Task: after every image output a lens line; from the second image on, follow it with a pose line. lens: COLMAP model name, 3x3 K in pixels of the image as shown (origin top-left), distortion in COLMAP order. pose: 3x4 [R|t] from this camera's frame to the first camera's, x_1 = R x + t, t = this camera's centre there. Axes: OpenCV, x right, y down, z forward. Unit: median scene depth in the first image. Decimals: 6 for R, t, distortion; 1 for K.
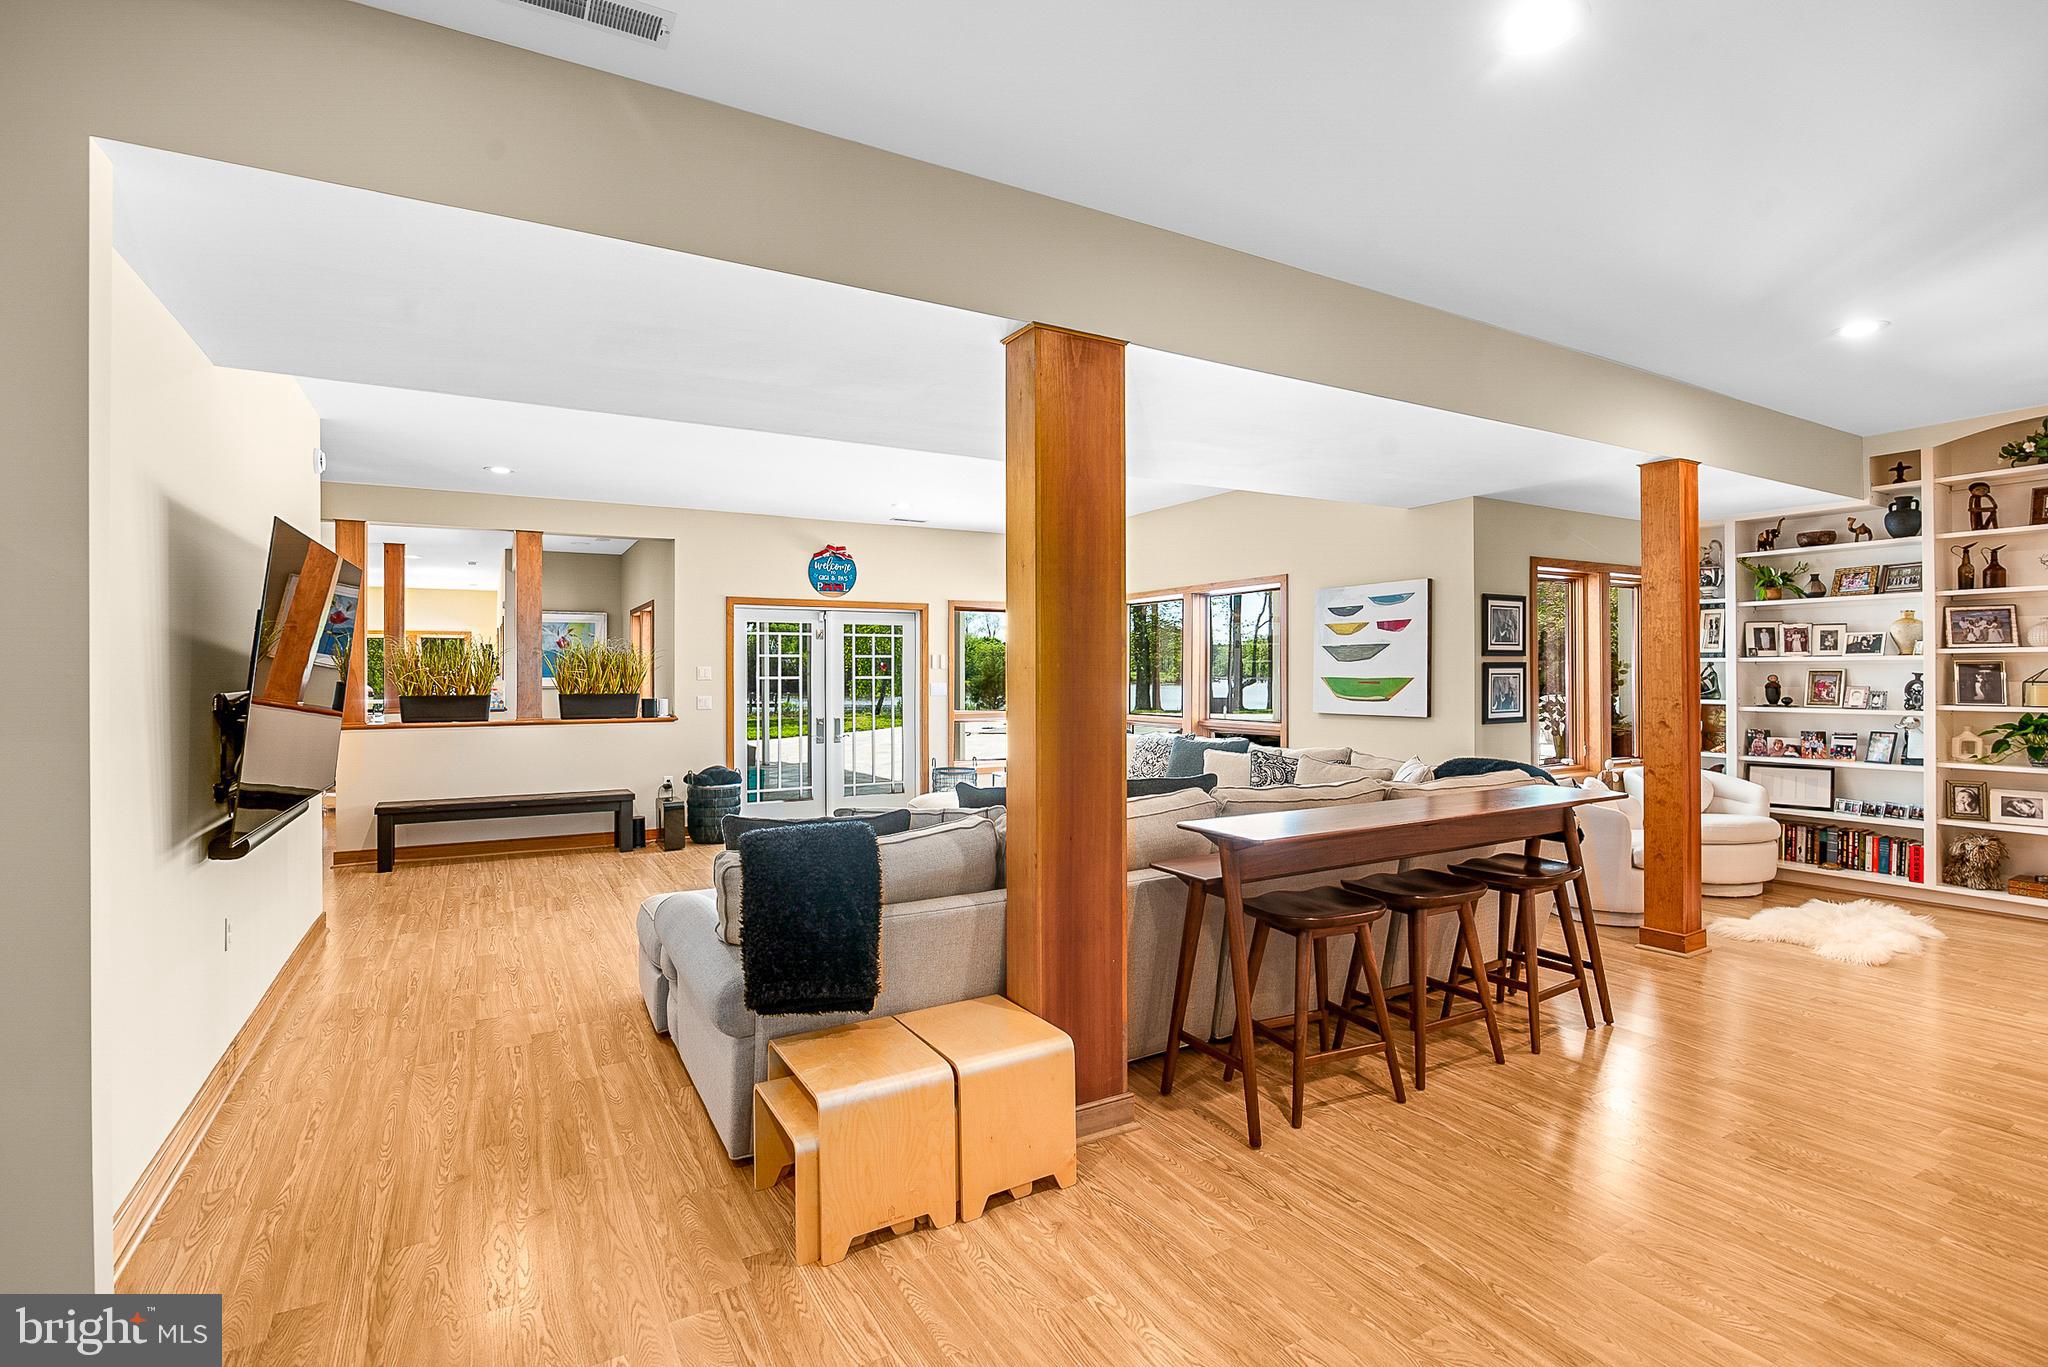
lens RADIAL K [[942.7, 0, 1010.9], [0, 942.7, 674.2], [0, 0, 1]] dist [-0.013305, 0.000204]
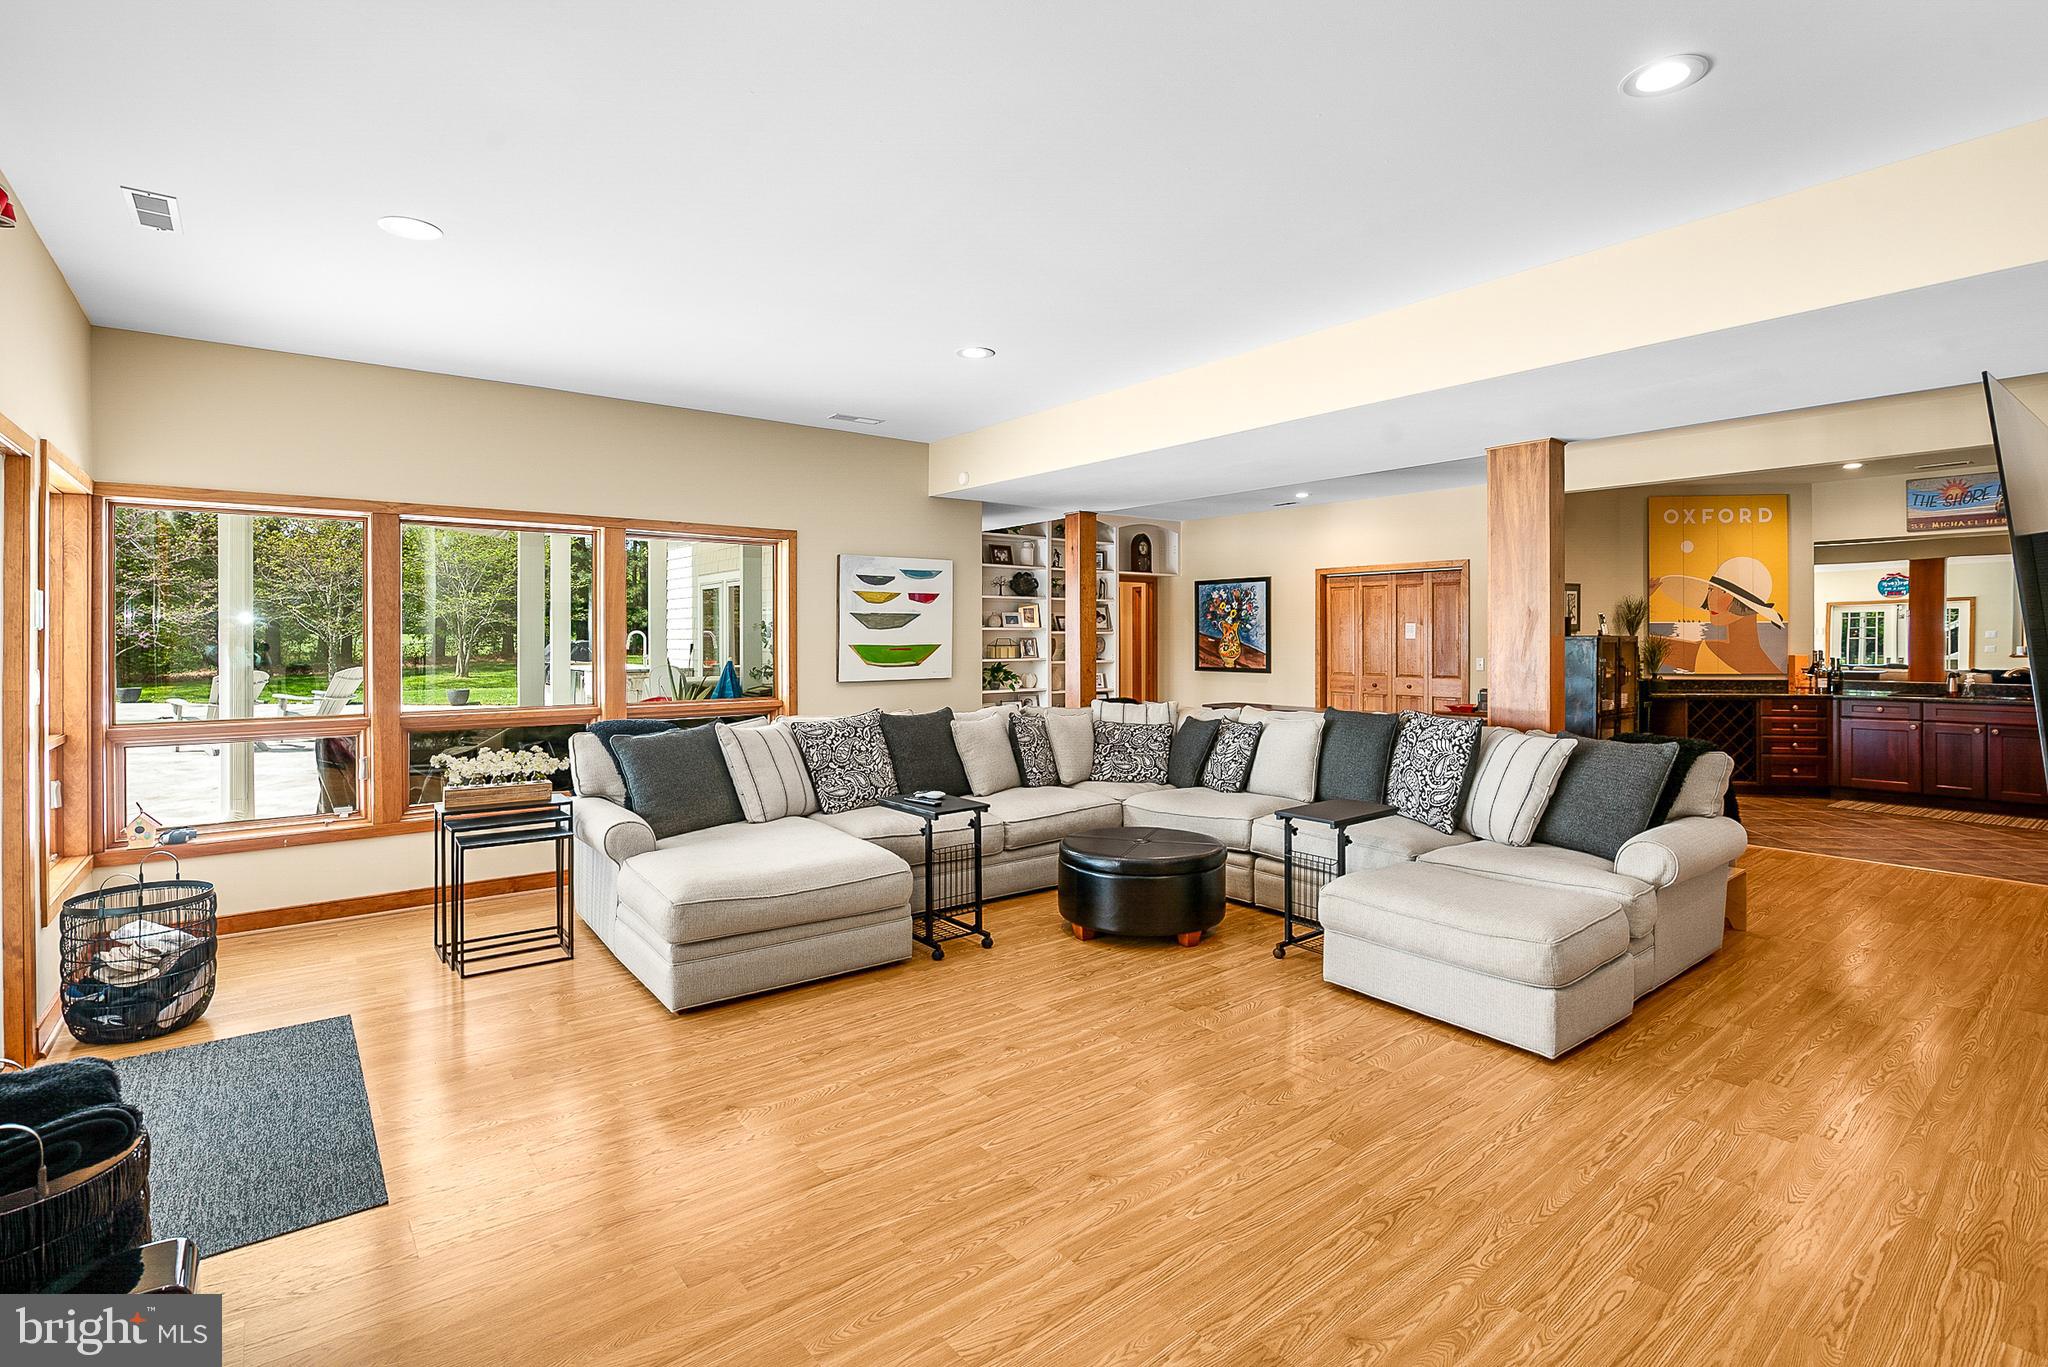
lens RADIAL K [[957.6, 0, 1024.0], [0, 957.6, 657.1], [0, 0, 1]] dist [-0.017857, 0.000218]
pose [[-0.158470, -0.015271, 0.987246, -0.584079], [0.004847, 0.999856, 0.016244, 0.000613], [-0.987352, 0.007359, -0.158374, 0.840326]]
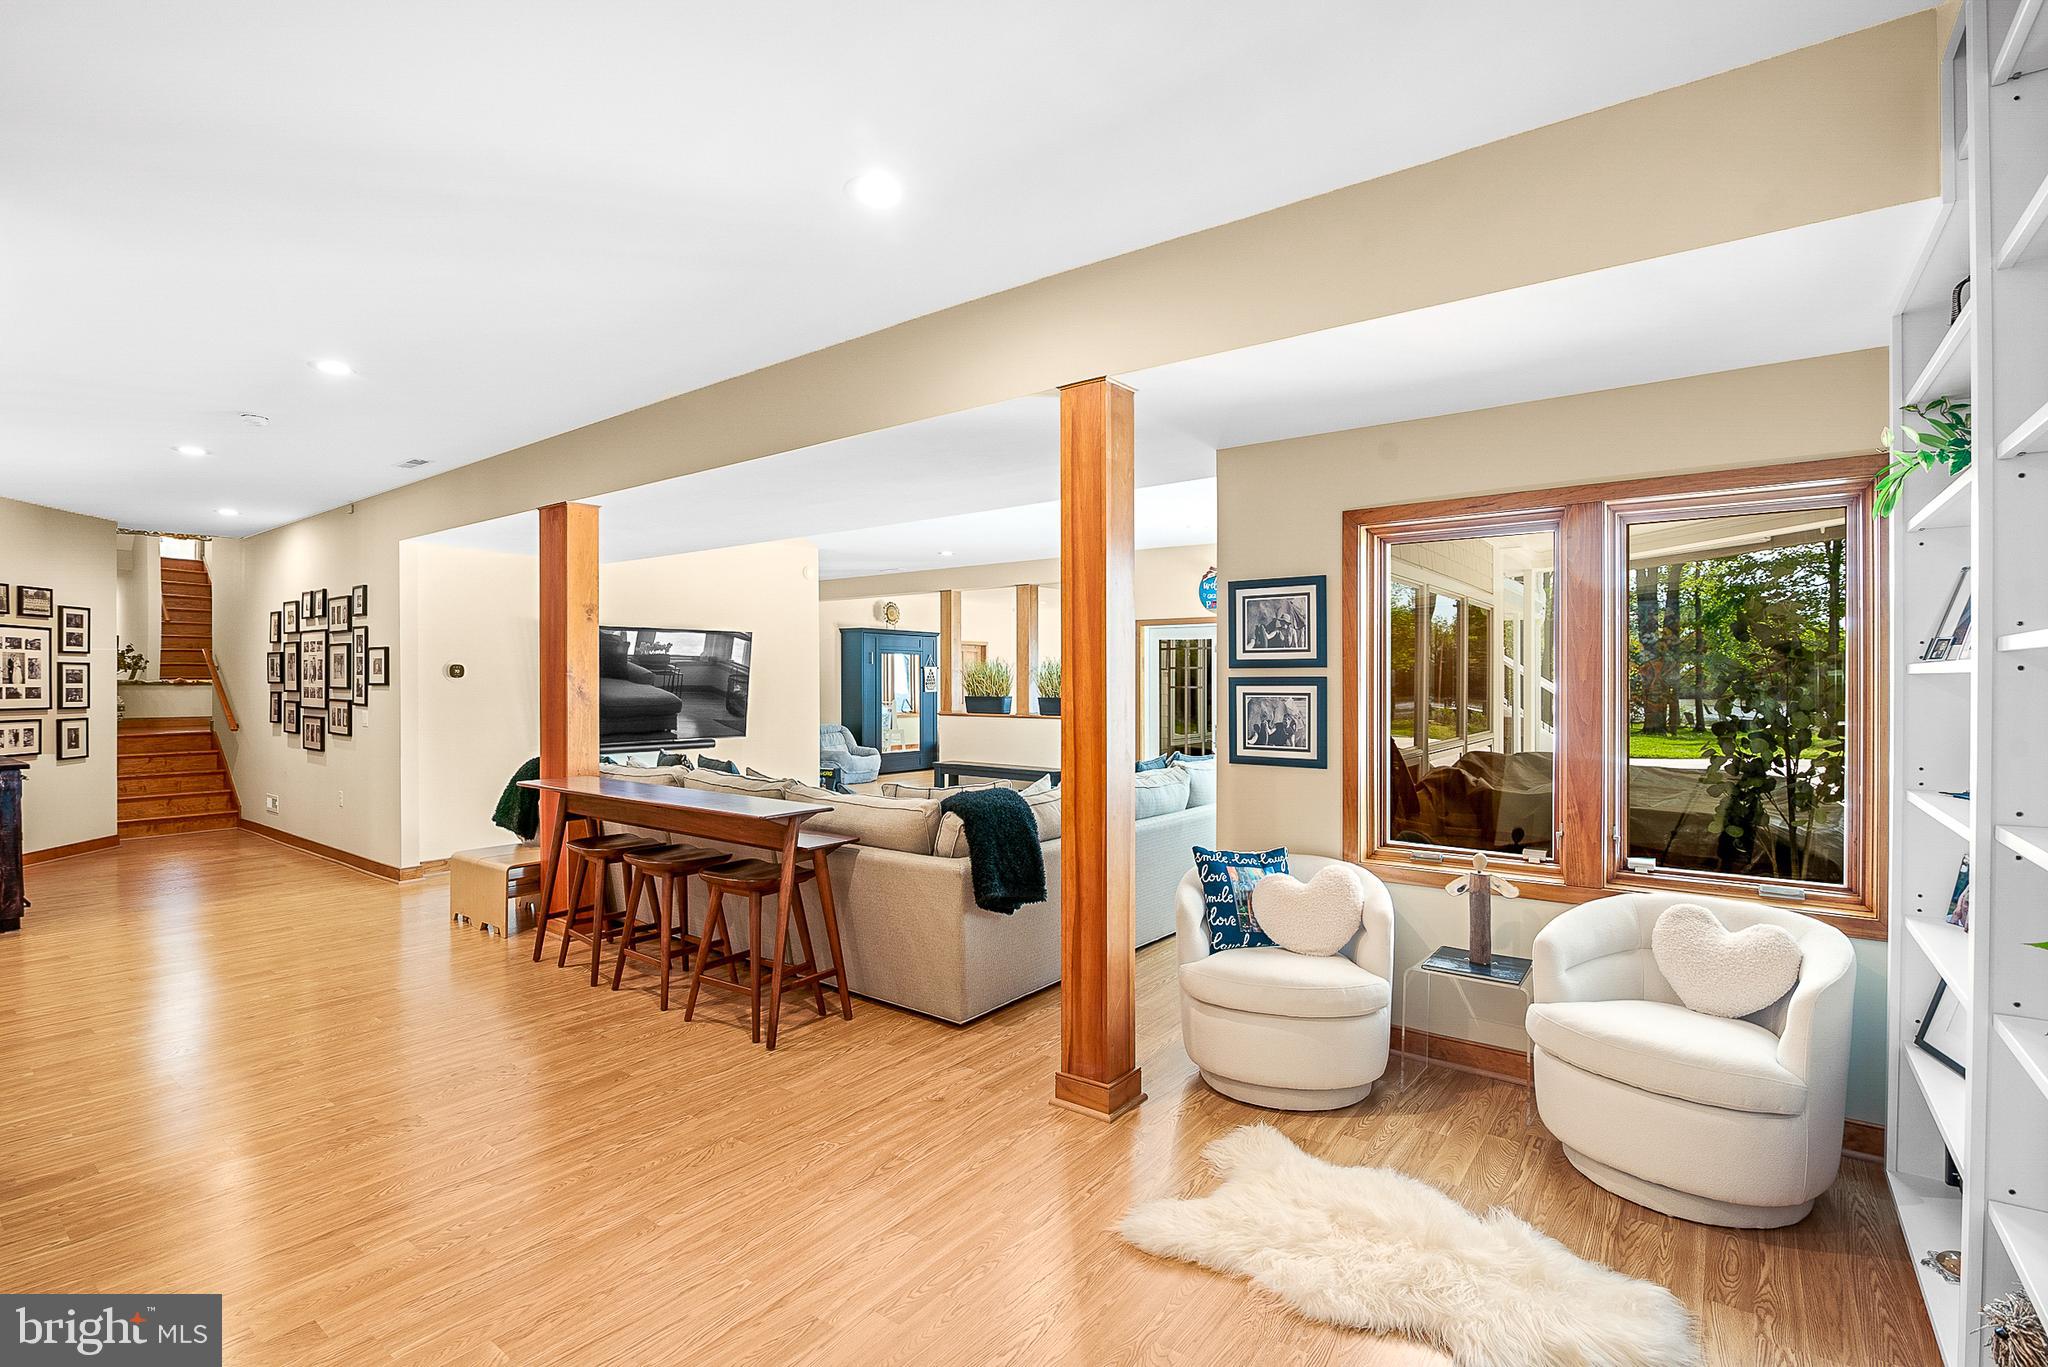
lens RADIAL K [[931.0, 0, 1024.0], [0, 931.0, 683.5], [0, 0, 1]] dist [-0.014805, 0.000009]
pose [[0.400881, 0.008398, -0.916092, 0.809380], [-0.004996, 0.999963, 0.006980, -0.008946], [0.916117, 0.001778, 0.400908, 0.422858]]
